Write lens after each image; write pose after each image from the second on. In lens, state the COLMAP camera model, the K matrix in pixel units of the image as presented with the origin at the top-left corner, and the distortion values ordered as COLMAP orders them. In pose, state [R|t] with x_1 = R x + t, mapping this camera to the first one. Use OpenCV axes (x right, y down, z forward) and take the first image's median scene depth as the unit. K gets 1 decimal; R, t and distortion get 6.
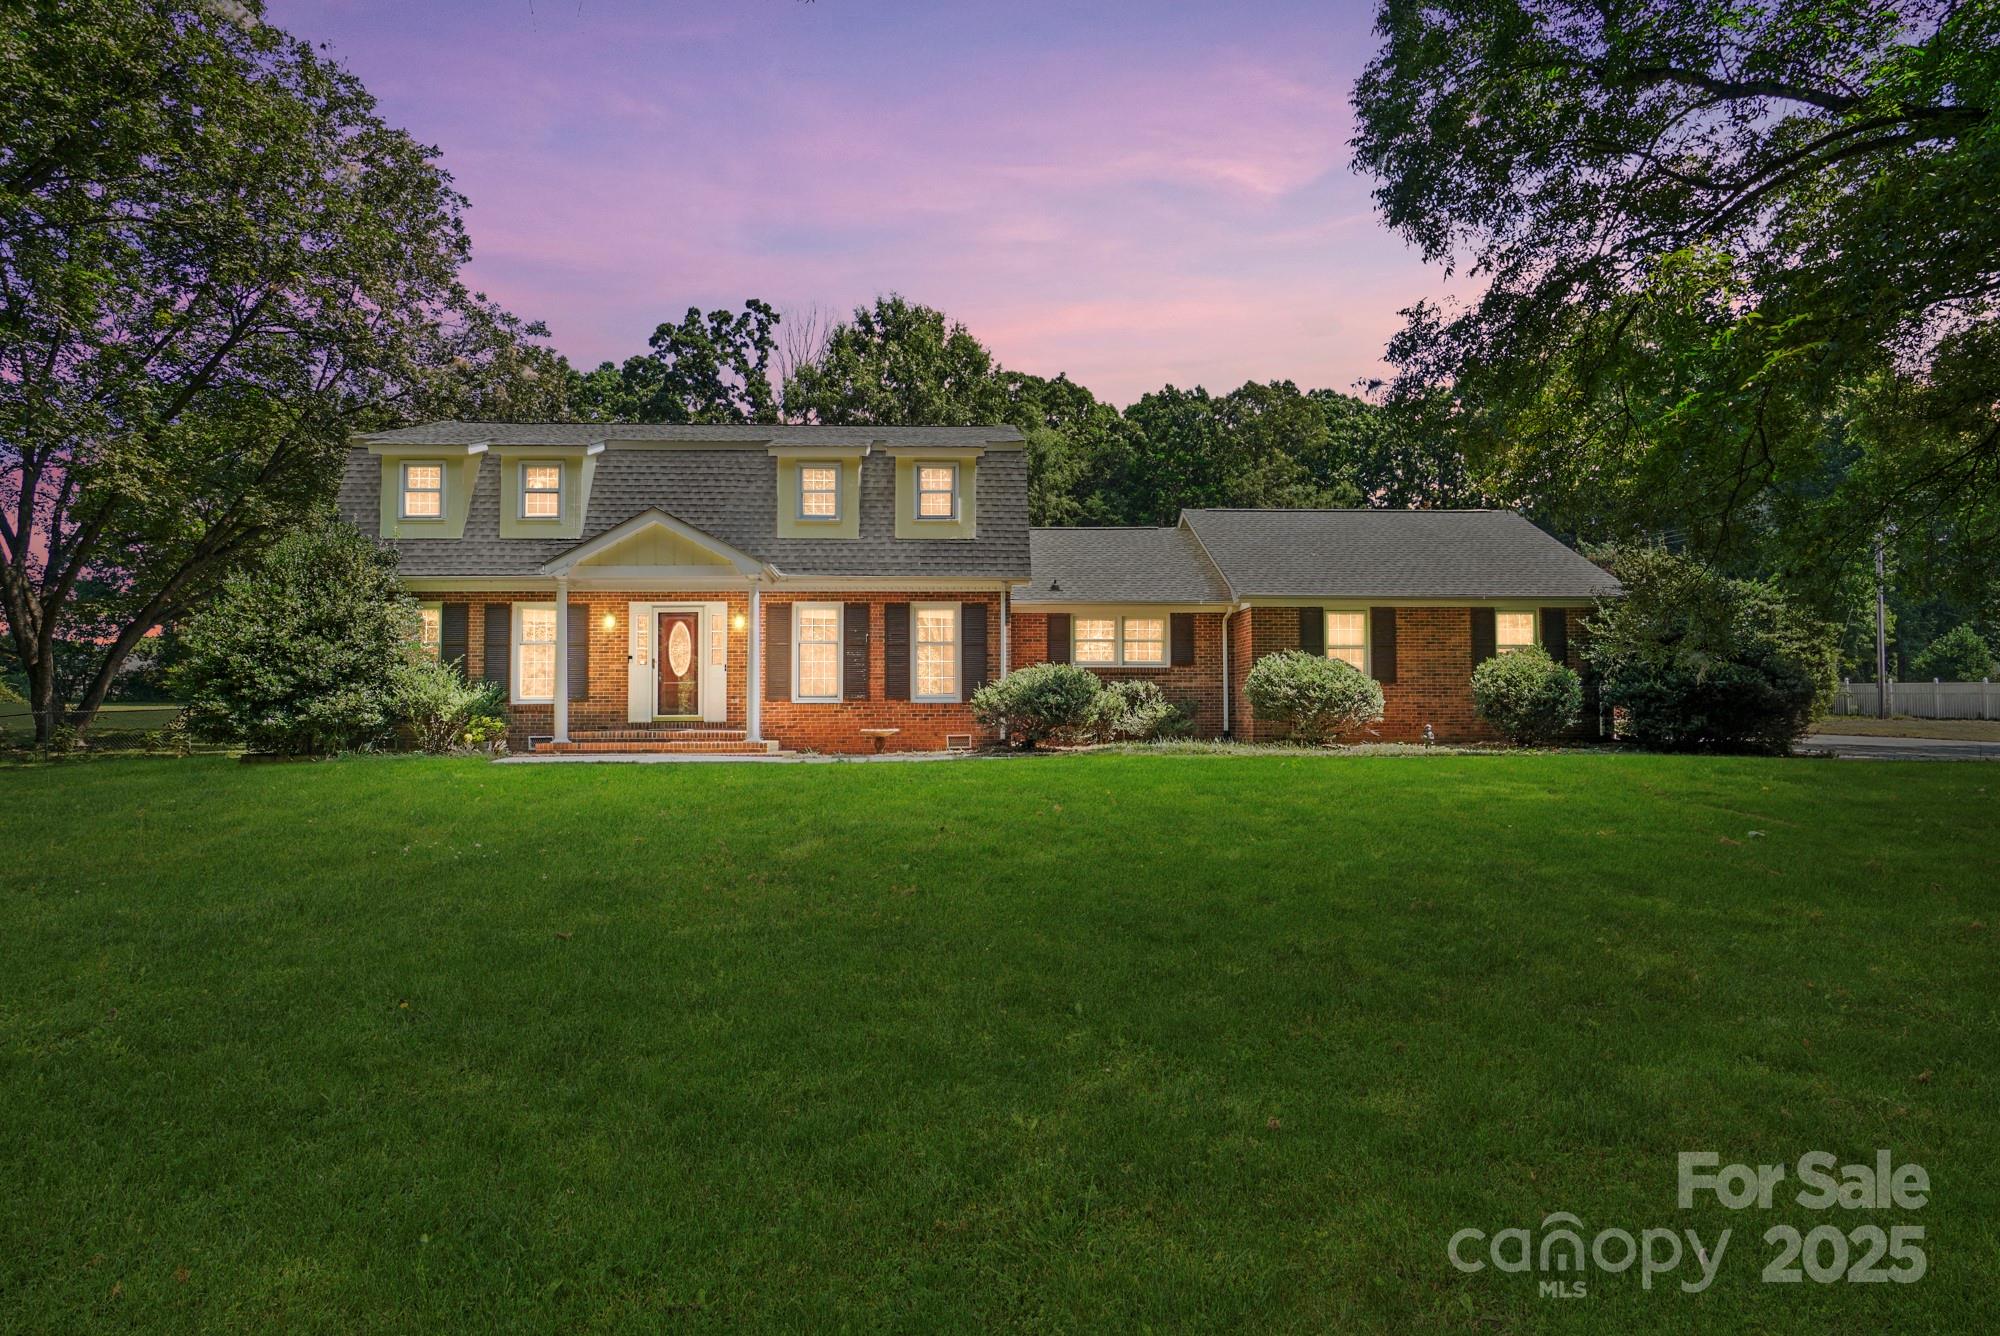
lens RADIAL K [[1080.6, 0, 964.3], [0, 1080.6, 694.3], [0, 0, 1]] dist [-0.002107, -0.000215]
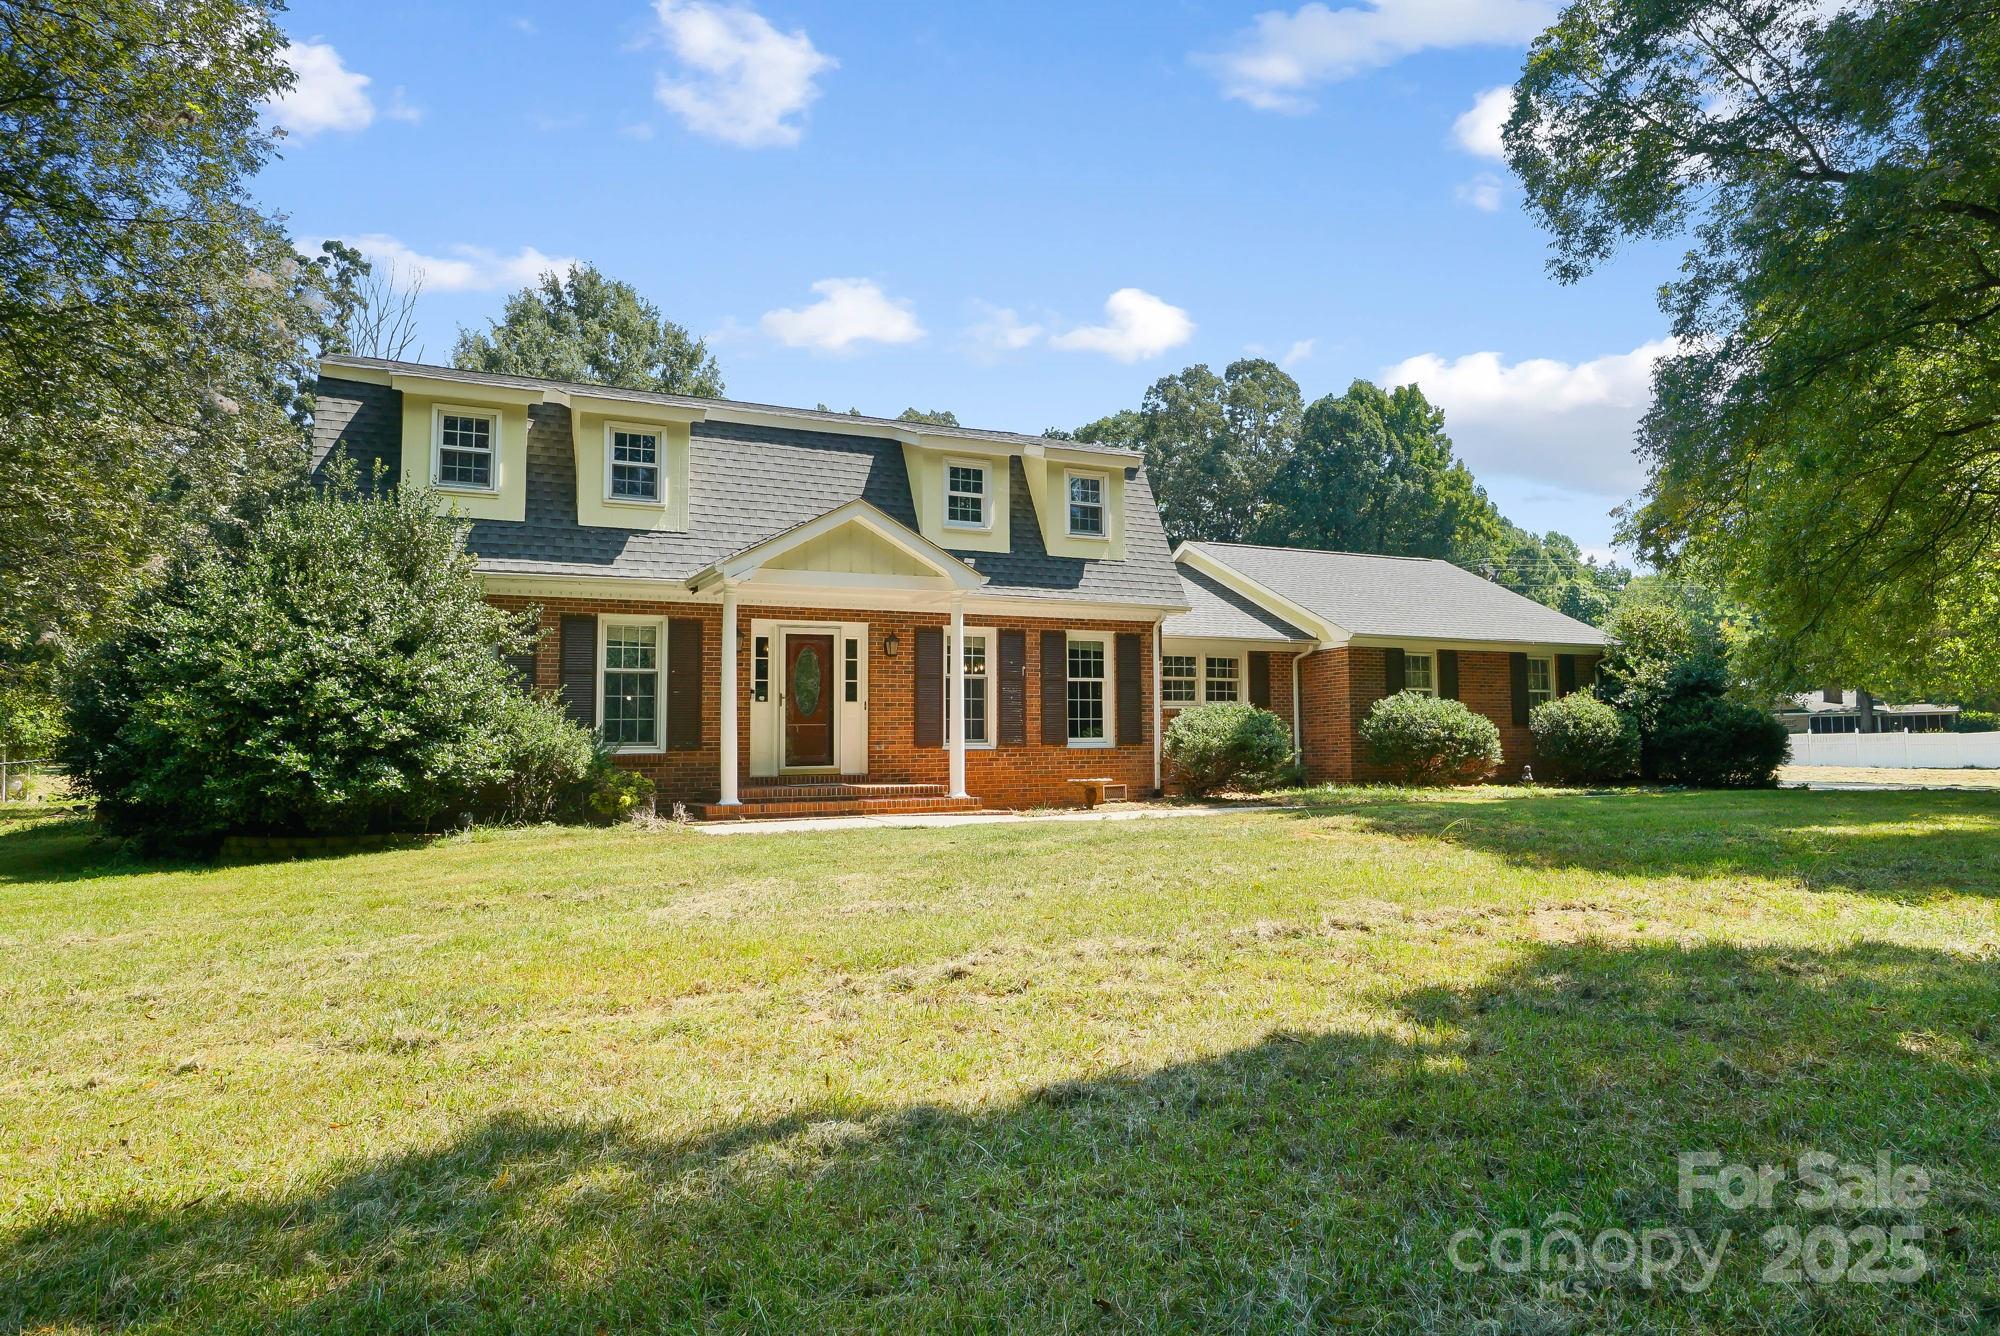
lens RADIAL K [[1187.5, 0, 1000.0], [0, 1187.5, 701.8], [0, 0, 1]] dist [-0.004357, -0.000323]
pose [[0.922401, 0.007983, 0.386151, -0.449984], [0.004898, 0.999464, -0.032360, 0.001099], [-0.386202, 0.031740, 0.921868, 0.151551]]
